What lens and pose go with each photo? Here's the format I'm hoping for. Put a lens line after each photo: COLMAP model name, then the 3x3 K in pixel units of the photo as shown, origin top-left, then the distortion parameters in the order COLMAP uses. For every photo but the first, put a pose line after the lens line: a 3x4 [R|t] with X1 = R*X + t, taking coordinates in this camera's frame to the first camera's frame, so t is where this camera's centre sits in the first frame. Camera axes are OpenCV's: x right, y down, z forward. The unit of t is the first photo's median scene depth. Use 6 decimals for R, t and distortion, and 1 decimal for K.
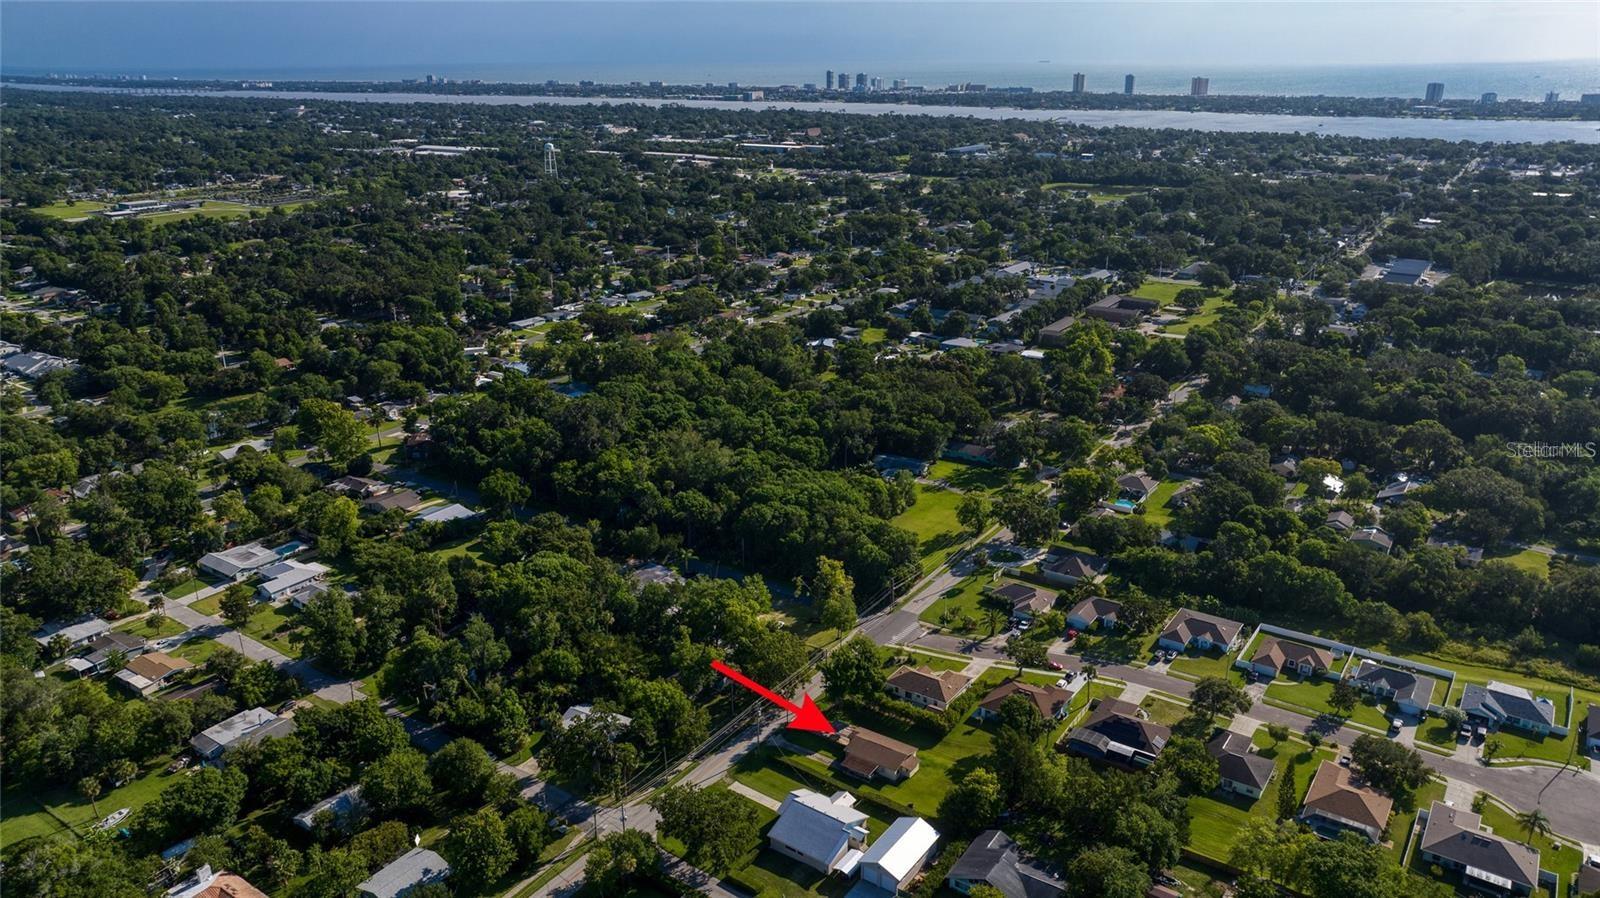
lens RADIAL K [[1115.3, 0, 797.9], [0, 1115.3, 472.4], [0, 0, 1]] dist [-0.021942, 0.003162]
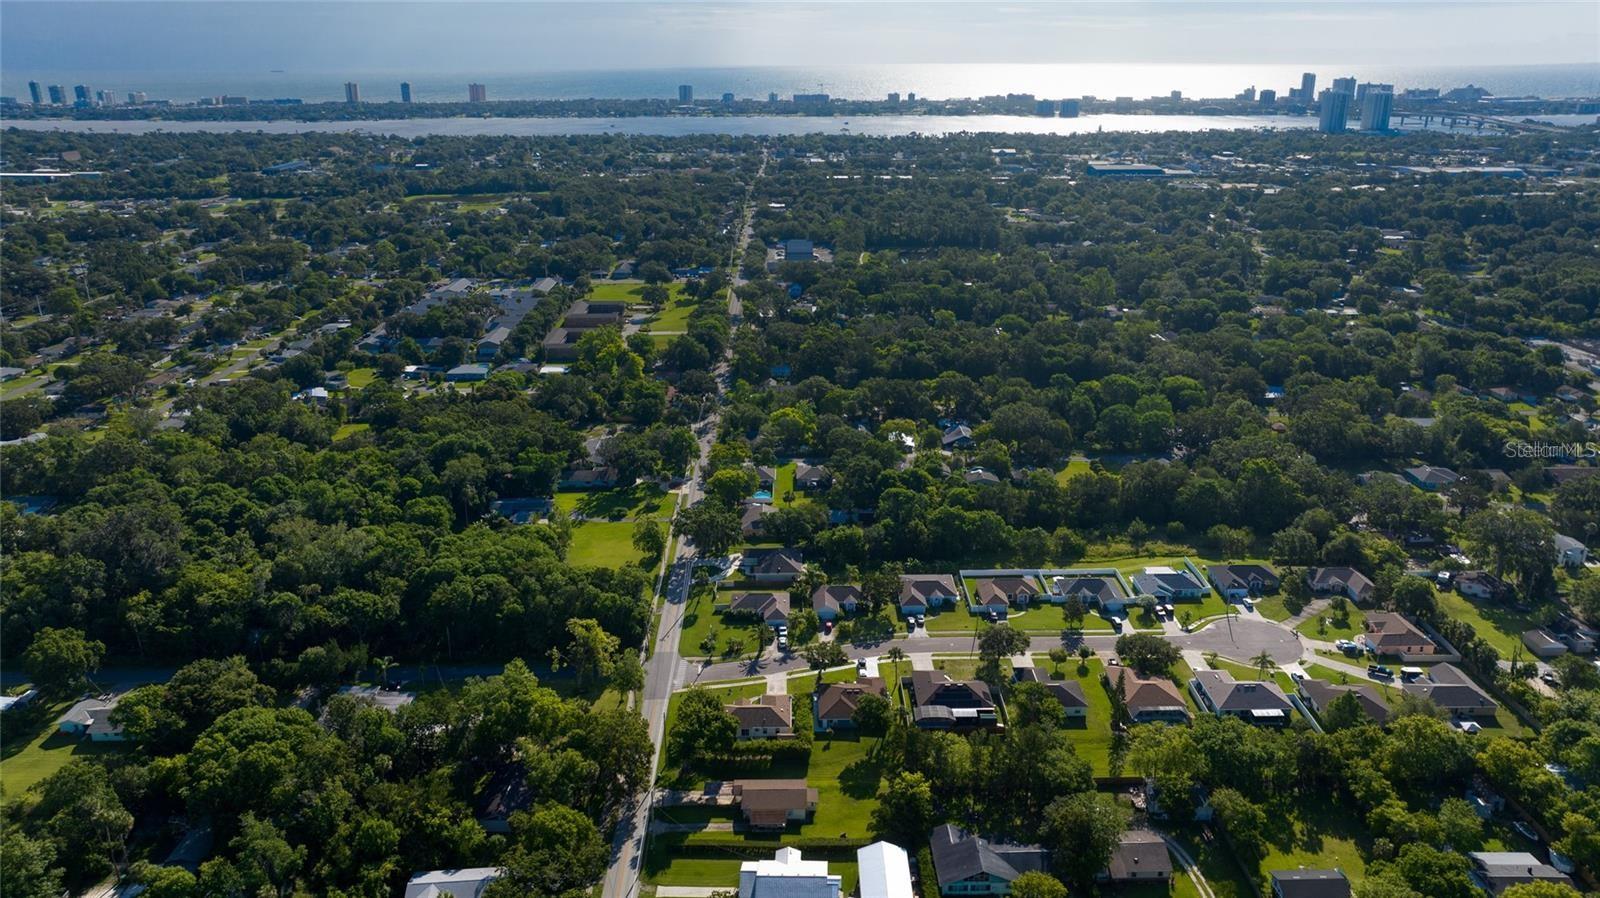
lens RADIAL K [[1126.8, 0, 800.0], [0, 1126.8, 449.0], [0, 0, 1]] dist [-0.022849, 0.005129]
pose [[0.813504, -0.187272, 0.550582, -0.288001], [0.202553, 0.978694, 0.033609, -0.049430], [-0.545145, 0.084181, 0.834104, 0.128250]]
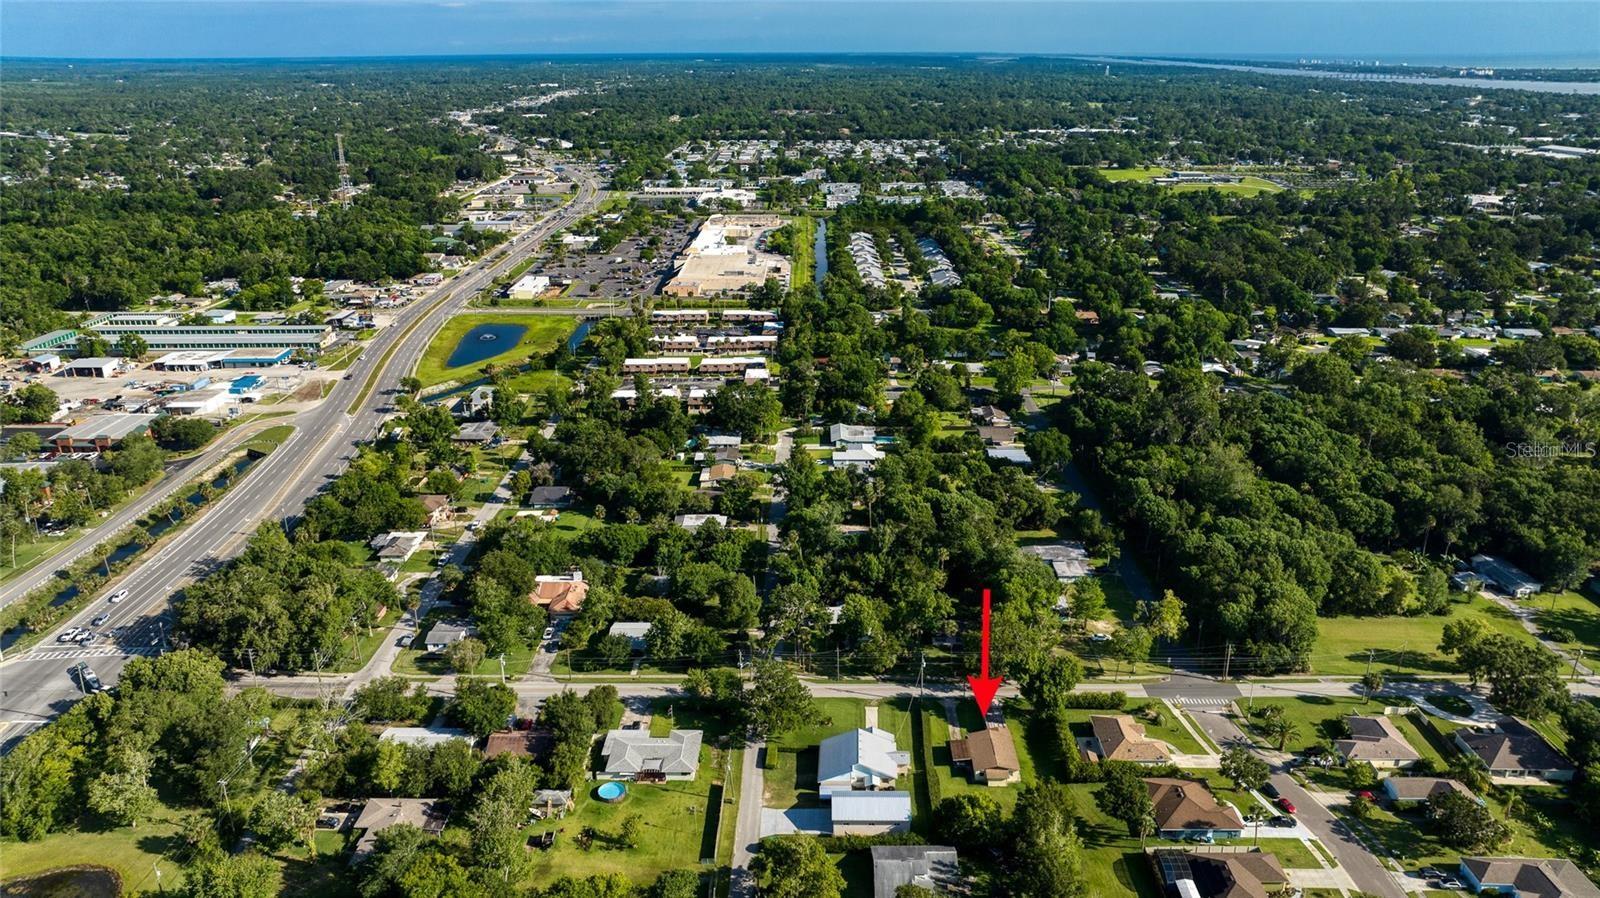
lens RADIAL K [[1115.3, 0, 797.9], [0, 1115.3, 472.4], [0, 0, 1]] dist [-0.021942, 0.003162]
pose [[0.560421, 0.300574, -0.771741, 0.507740], [-0.291254, 0.943825, 0.156094, -0.067849], [0.775306, 0.137295, 0.616483, 0.168105]]
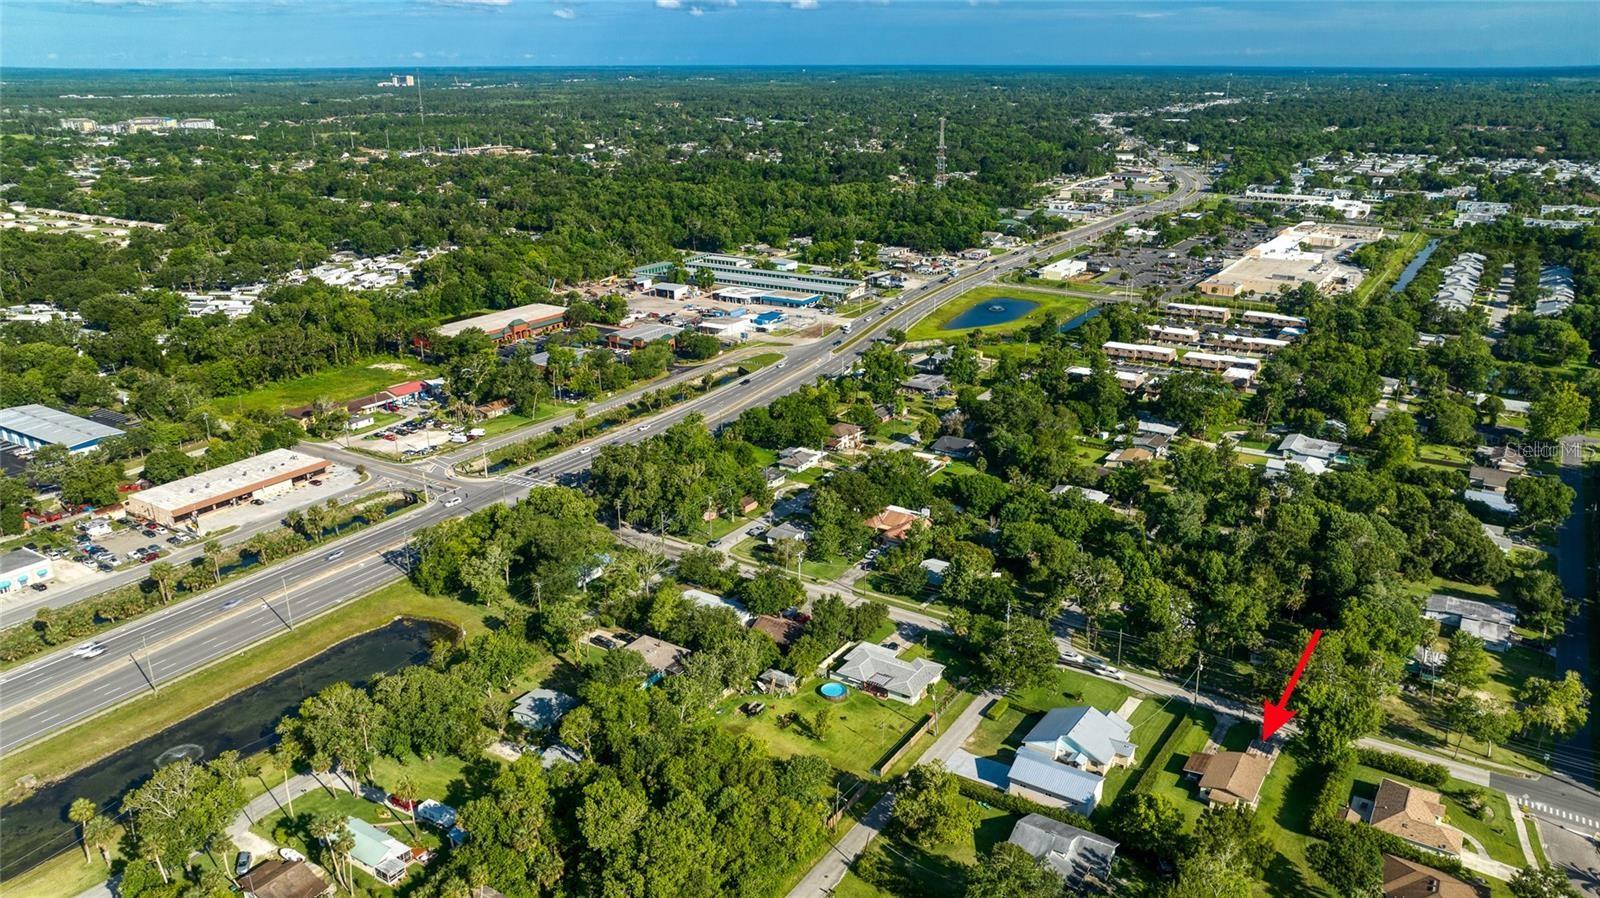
lens RADIAL K [[1126.8, 0, 800.0], [0, 1126.8, 449.0], [0, 0, 1]] dist [-0.022849, 0.005129]
pose [[0.036547, 0.334213, -0.941789, 0.605762], [-0.349686, 0.887115, 0.301241, -0.090595], [0.936154, 0.318321, 0.149291, 0.361057]]
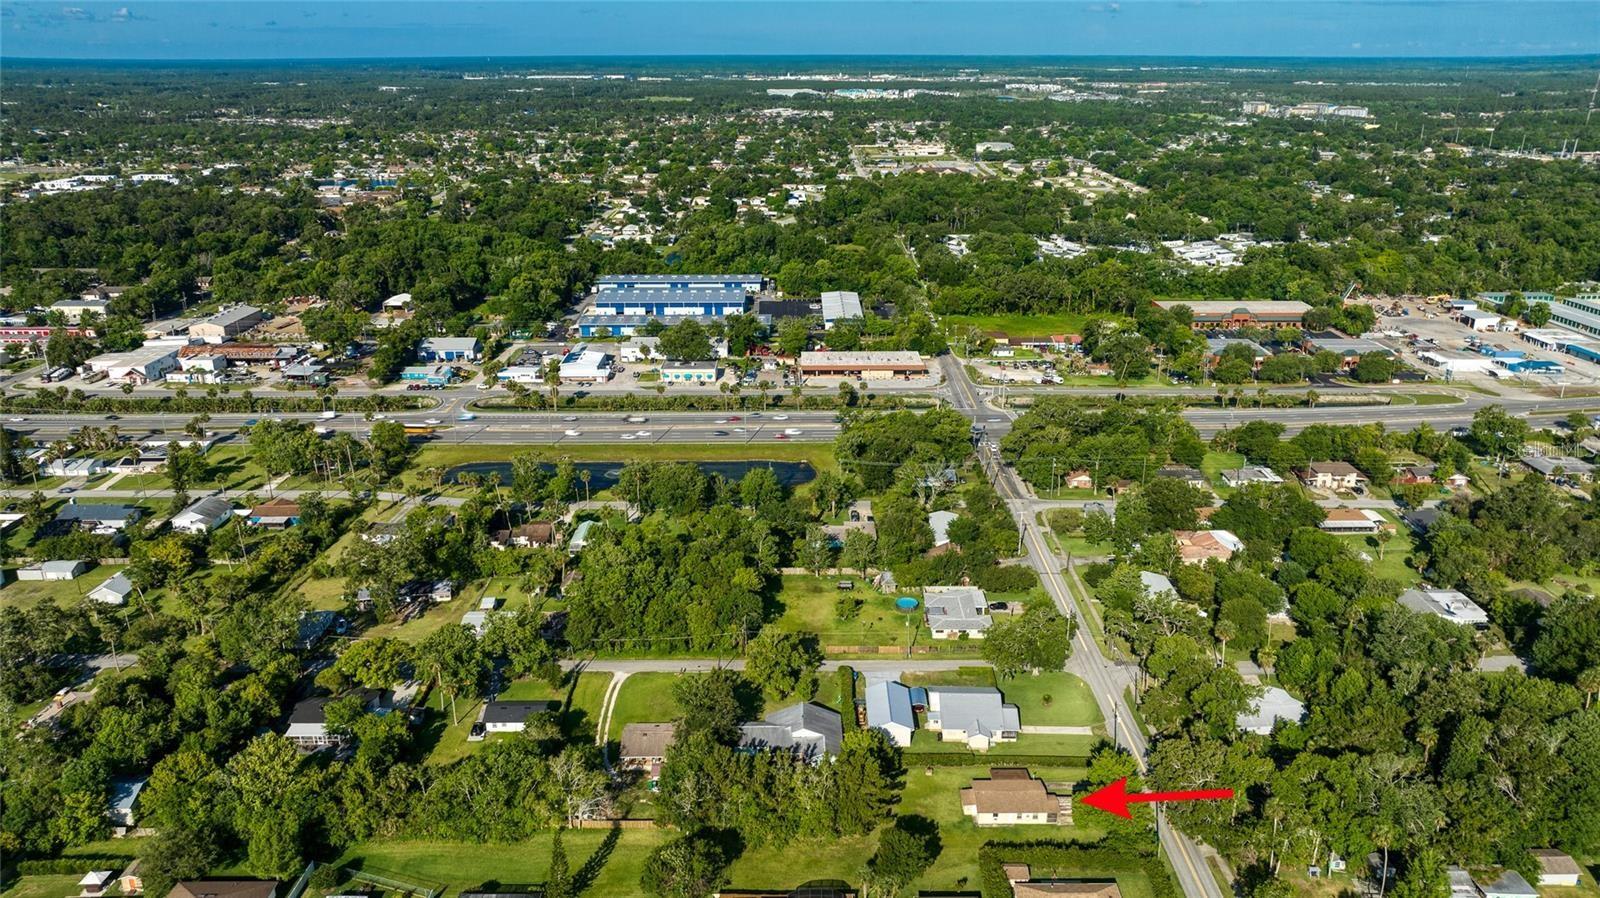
lens RADIAL K [[1126.8, 0, 800.0], [0, 1126.8, 449.0], [0, 0, 1]] dist [-0.022849, 0.005129]
pose [[-0.819991, 0.200884, -0.535967, 0.464345], [-0.191583, 0.786050, 0.587725, -0.327135], [0.539361, 0.584612, -0.606068, 0.974502]]
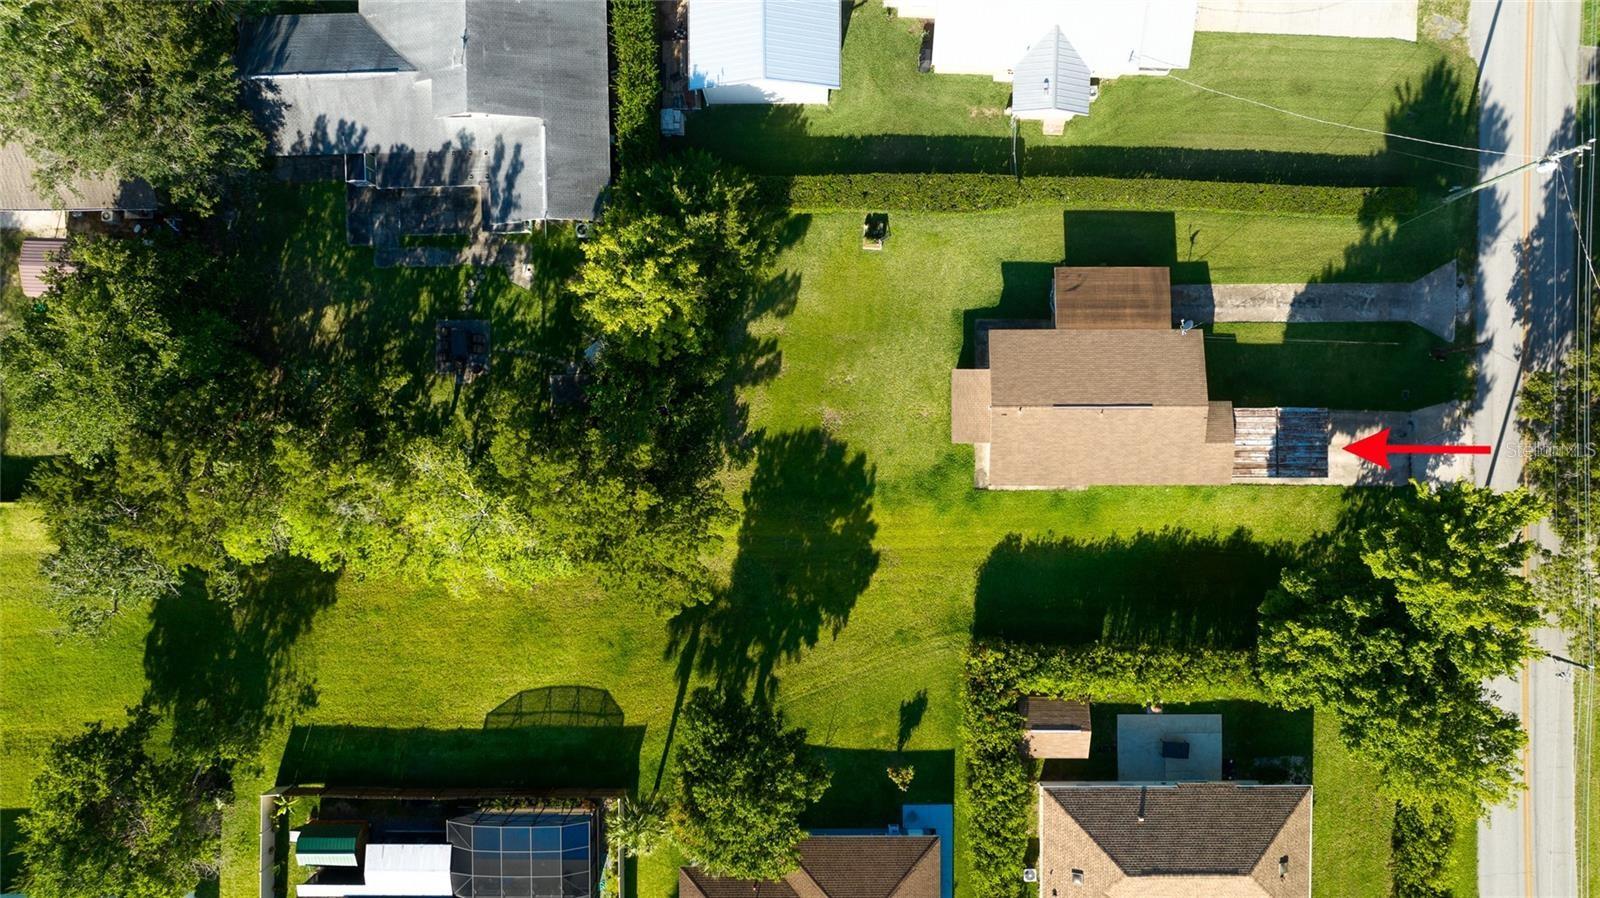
lens RADIAL K [[1126.8, 0, 800.0], [0, 1126.8, 449.0], [0, 0, 1]] dist [-0.022849, 0.005129]
pose [[-0.818230, 0.574074, 0.030640, 0.101138], [-0.193249, -0.324851, 0.925811, -0.004345], [0.541438, 0.751605, 0.376742, 0.654656]]
